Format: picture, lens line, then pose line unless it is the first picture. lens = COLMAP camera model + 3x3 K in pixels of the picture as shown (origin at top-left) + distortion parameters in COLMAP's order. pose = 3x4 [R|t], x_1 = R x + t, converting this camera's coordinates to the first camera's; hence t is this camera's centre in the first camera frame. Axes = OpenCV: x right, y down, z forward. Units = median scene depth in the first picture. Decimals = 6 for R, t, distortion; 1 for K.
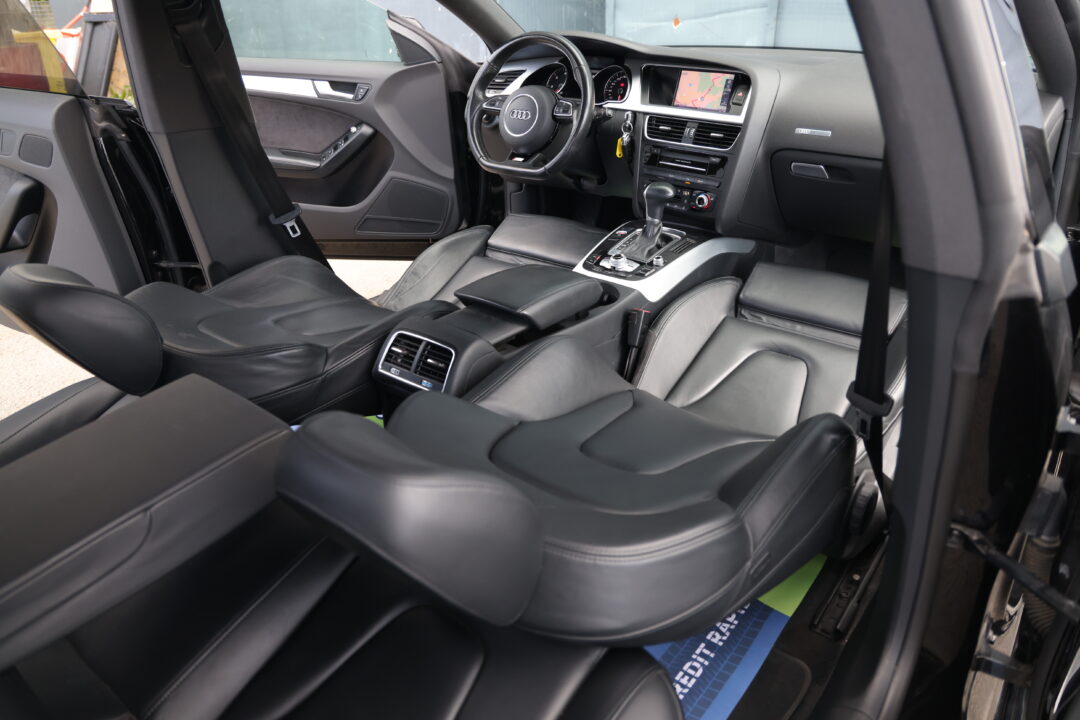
lens RADIAL K [[752.9, 0, 539.4], [0, 752.9, 359.7], [0, 0, 1]] dist [-0.090979, 0.042885]
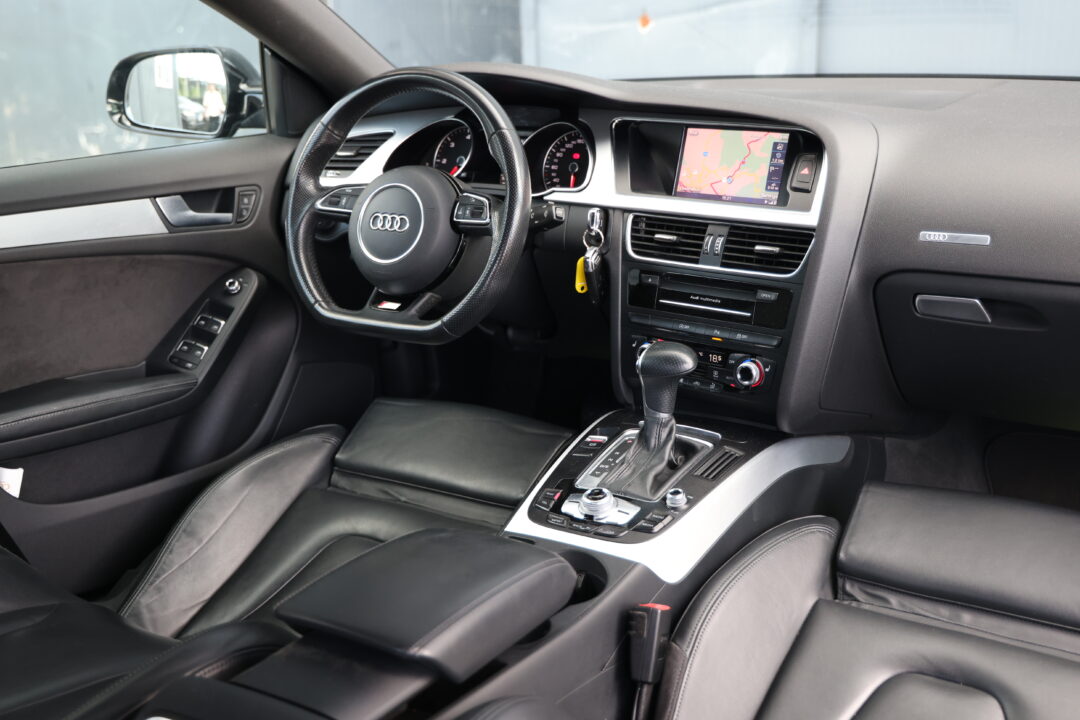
lens RADIAL K [[1314.6, 0, 540.2], [0, 1314.6, 355.8], [0, 0, 1]] dist [0.073331, 0.000000]
pose [[0.994487, -0.046415, 0.094026, -0.012245], [0.062176, 0.983075, -0.172329, -0.073522], [-0.084436, 0.177225, 0.980542, 0.106000]]
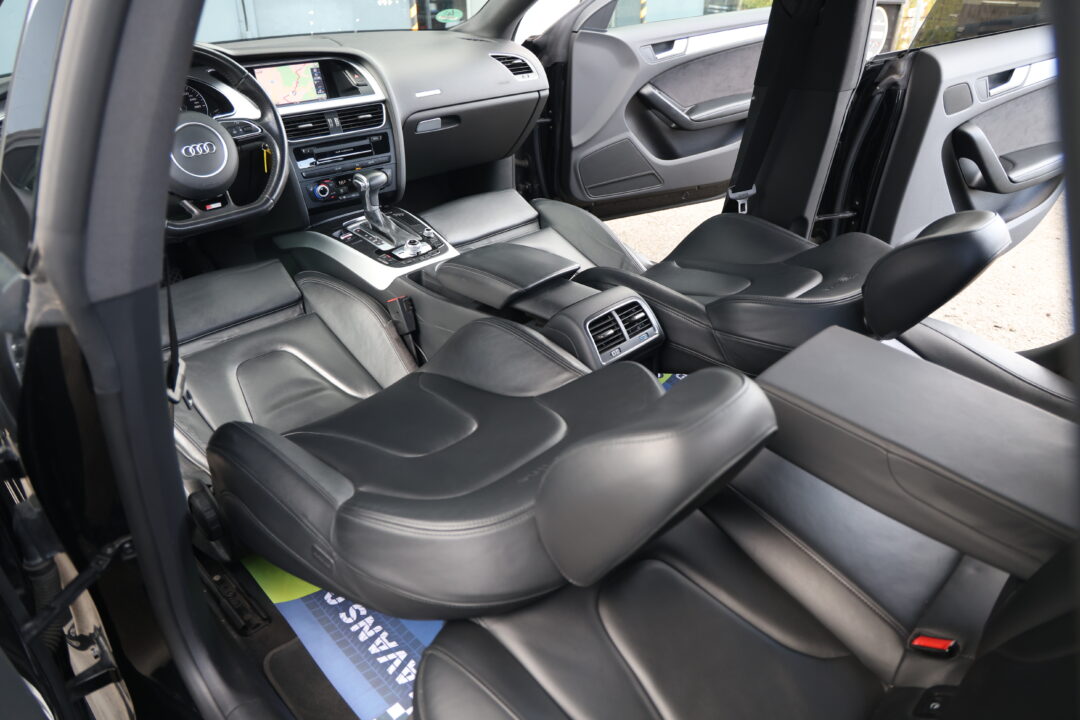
lens RADIAL K [[752.9, 0, 547.0], [0, 752.9, 361.9], [0, 0, 1]] dist [-0.090979, 0.042885]
pose [[0.102386, -0.459290, 0.882366, -0.790769], [0.456484, 0.809809, 0.368554, -0.278604], [-0.883821, 0.365051, 0.292571, 0.566883]]
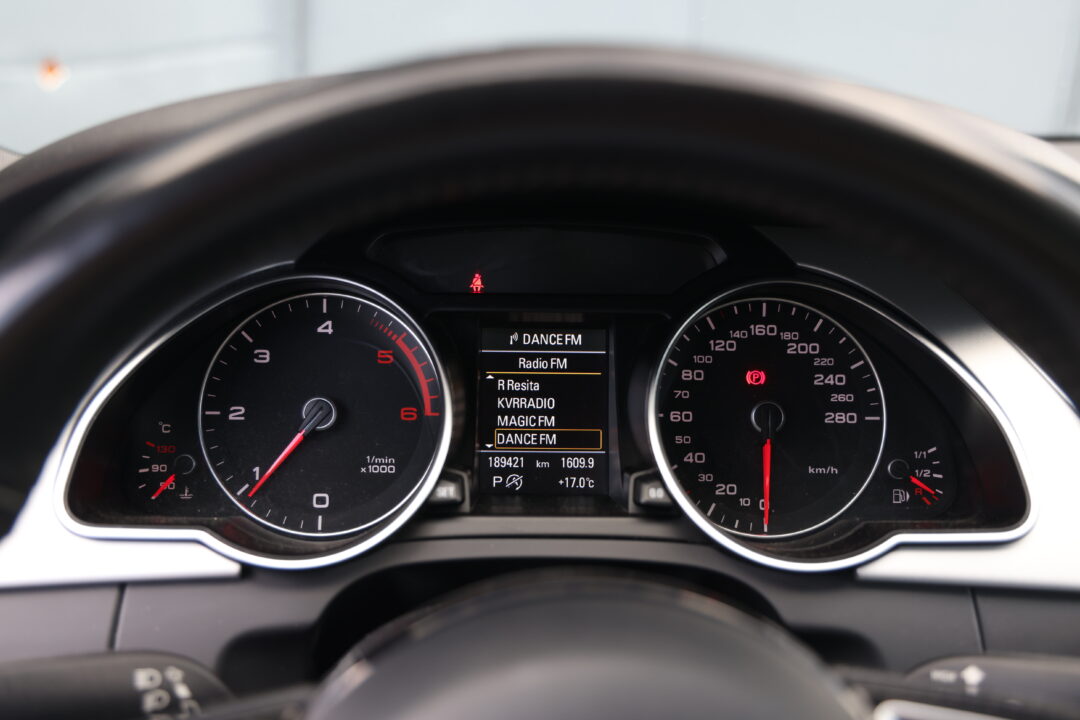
lens RADIAL K [[1156.3, 0, 534.6], [0, 1156.3, 359.6], [0, 0, 1]] dist [0.038771, 0.000000]
pose [[0.765893, -0.137030, 0.628197, -0.103849], [0.257166, 0.960759, -0.103963, -0.404756], [-0.589300, 0.241175, 0.771077, 0.930270]]
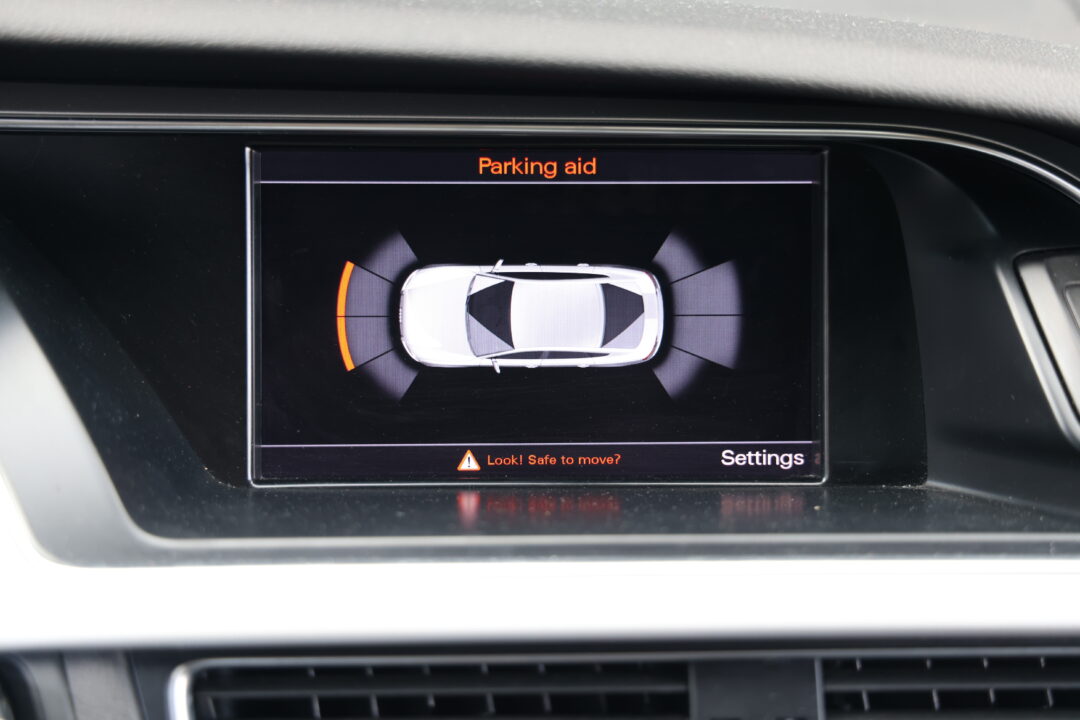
lens RADIAL K [[1693.2, 0, 539.5], [0, 1693.2, 356.4], [0, 0, 1]] dist [0.149978, 0.000000]
pose [[0.646078, -0.215493, 0.732220, 0.025600], [0.315660, 0.948872, 0.000730, -0.365395], [-0.694940, 0.230661, 0.681068, 0.842880]]
